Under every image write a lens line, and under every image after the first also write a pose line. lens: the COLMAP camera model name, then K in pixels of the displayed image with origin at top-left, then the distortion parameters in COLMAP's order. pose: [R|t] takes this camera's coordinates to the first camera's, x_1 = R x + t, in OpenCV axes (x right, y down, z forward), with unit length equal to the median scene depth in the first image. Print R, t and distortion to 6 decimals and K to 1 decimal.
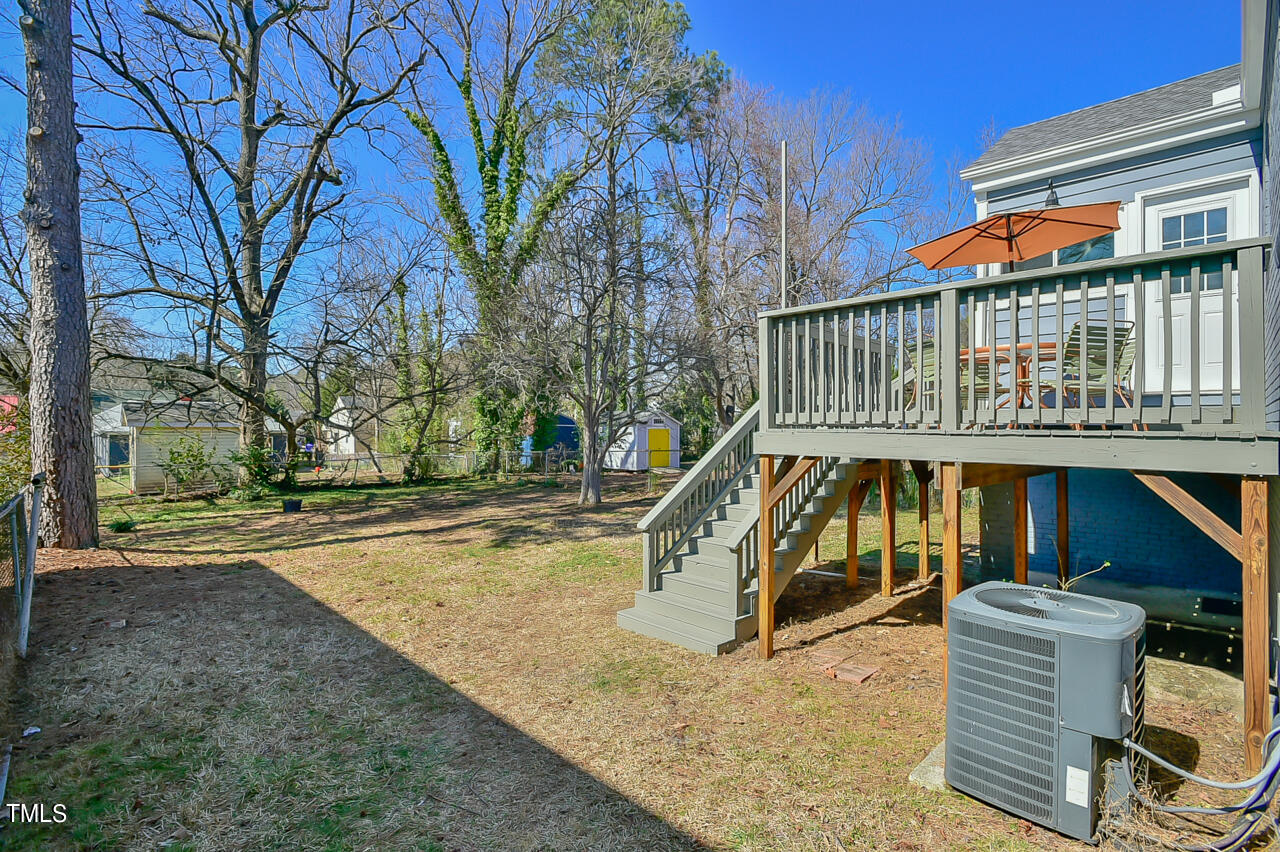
lens RADIAL K [[600.0, 0, 645.9], [0, 600.0, 429.2], [0, 0, 1]] dist [-0.016120, 0.000851]
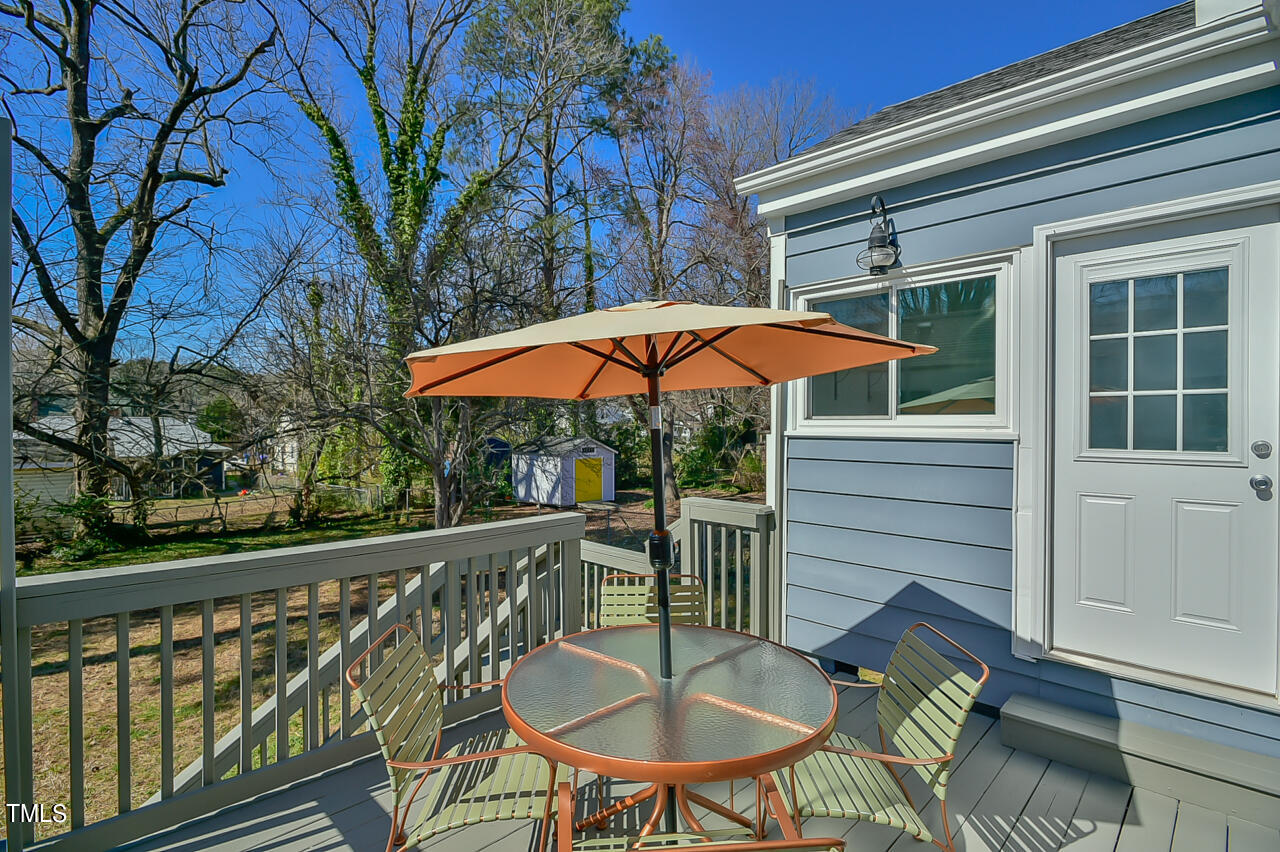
lens RADIAL K [[600.0, 0, 649.5], [0, 600.0, 427.0], [0, 0, 1]] dist [-0.016120, 0.000851]
pose [[0.999974, -0.003923, 0.006104, 0.141876], [0.003905, 0.999988, 0.002985, -0.066683], [-0.006115, -0.002961, 0.999977, 0.145040]]
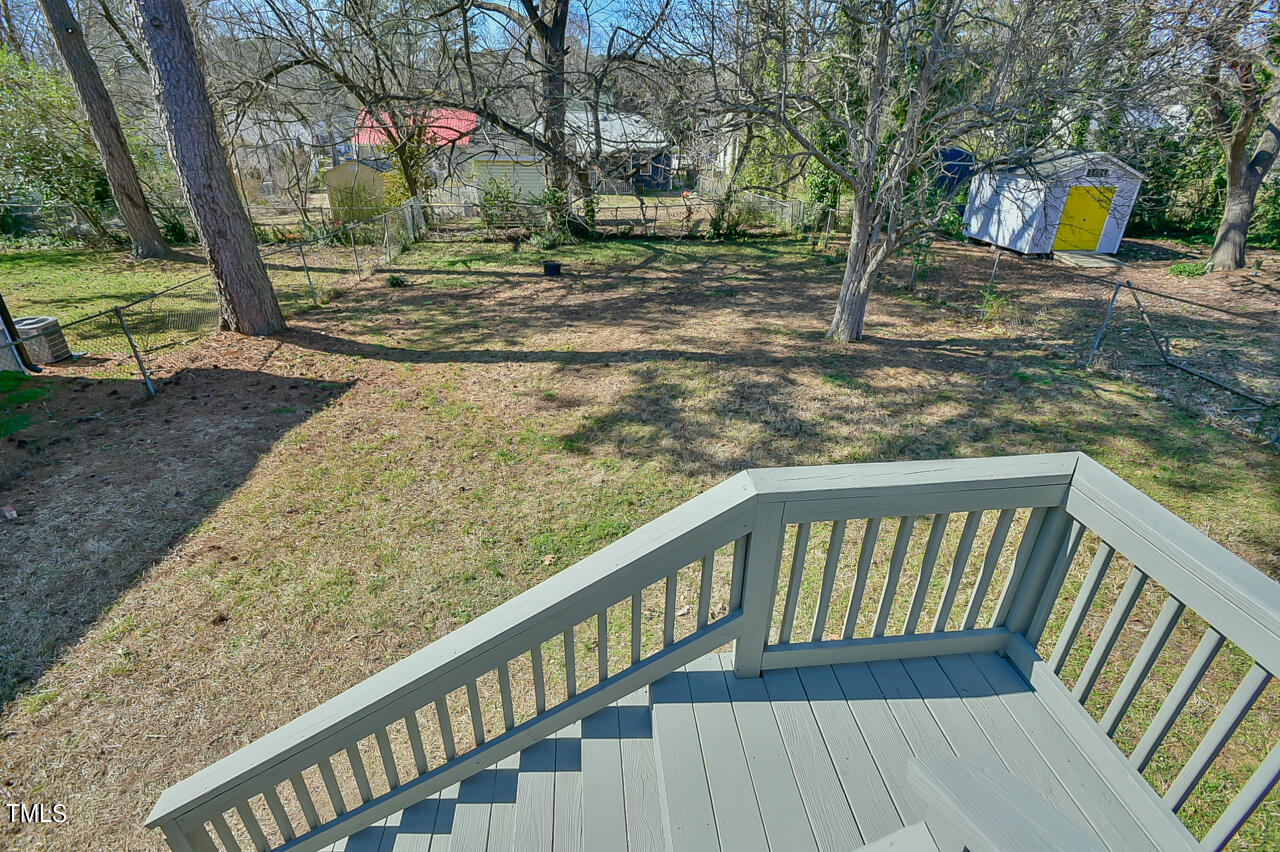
lens RADIAL K [[600.0, 0, 644.0], [0, 600.0, 415.5], [0, 0, 1]] dist [-0.016120, 0.000851]
pose [[0.770578, 0.289367, -0.567869, 0.101731], [-0.012981, 0.897933, 0.439942, -0.067751], [0.637213, -0.331638, 0.695684, 0.304480]]
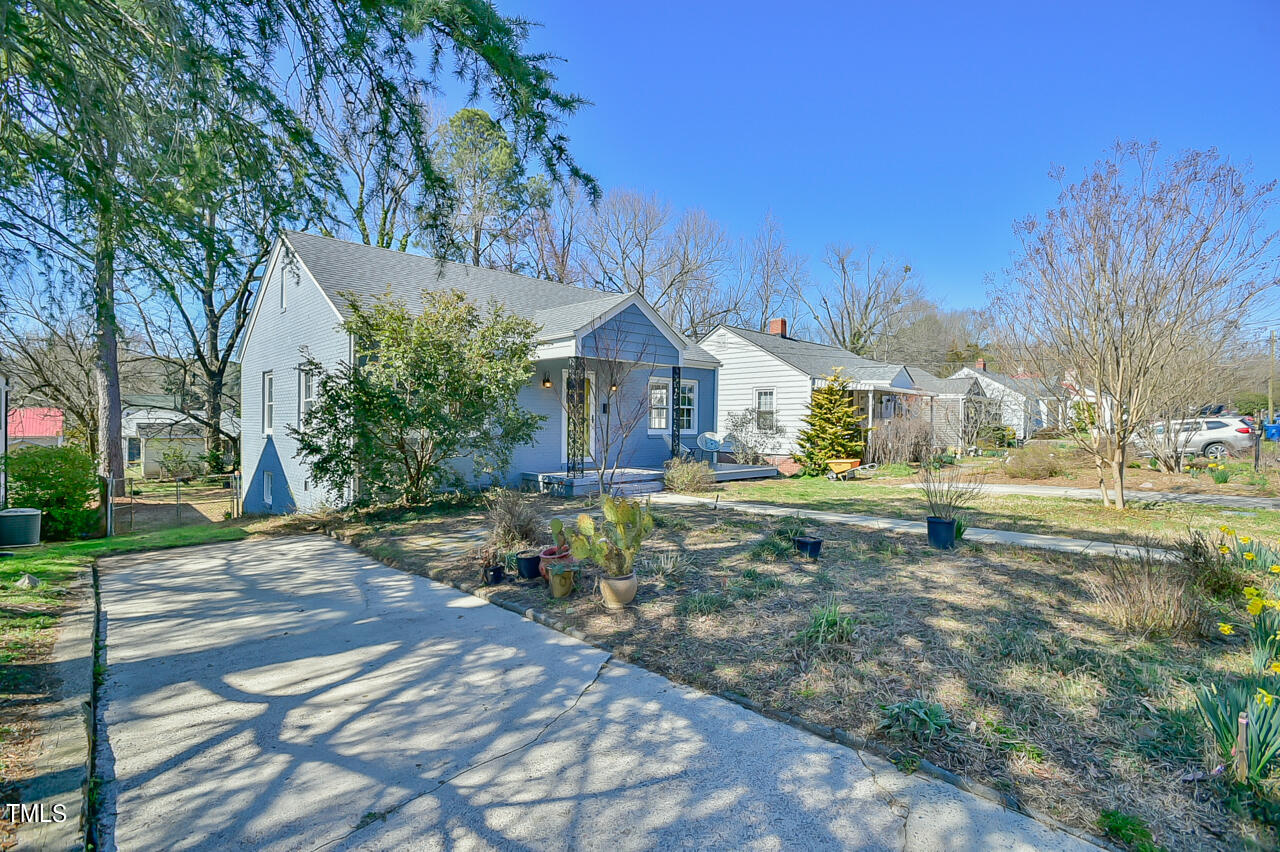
lens RADIAL K [[600.0, 0, 644.0], [0, 600.0, 428.9], [0, 0, 1]] dist [-0.016120, 0.000851]
pose [[0.999791, 0.007507, -0.019039, 0.593553], [-0.007332, 0.999930, 0.009236, -0.056733], [0.019107, -0.009095, 0.999776, -0.660668]]
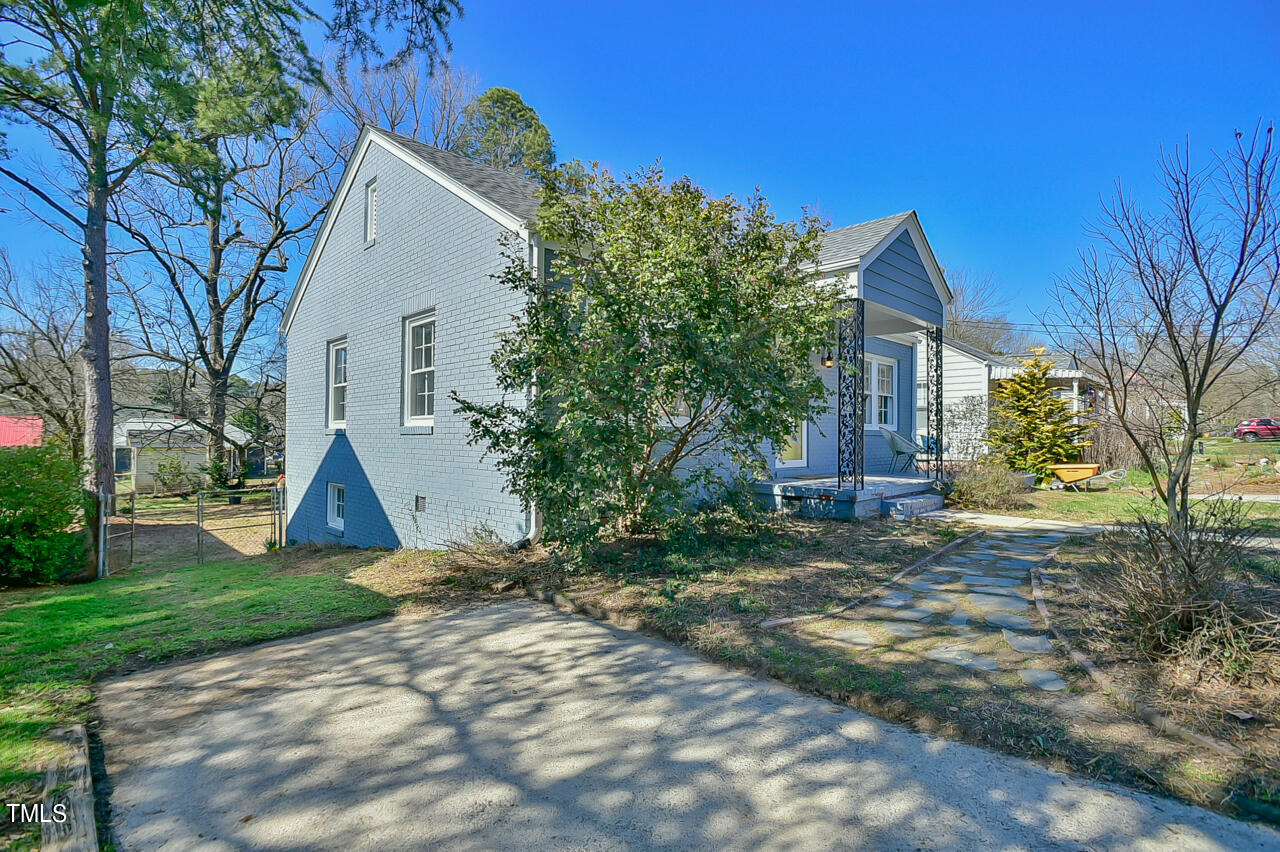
lens RADIAL K [[600.0, 0, 644.9], [0, 600.0, 426.8], [0, 0, 1]] dist [-0.016120, 0.000851]
pose [[0.999991, 0.003851, -0.001882, 0.403466], [-0.003879, 0.999881, -0.014898, -0.037573], [0.001824, 0.014905, 0.999887, -0.468059]]
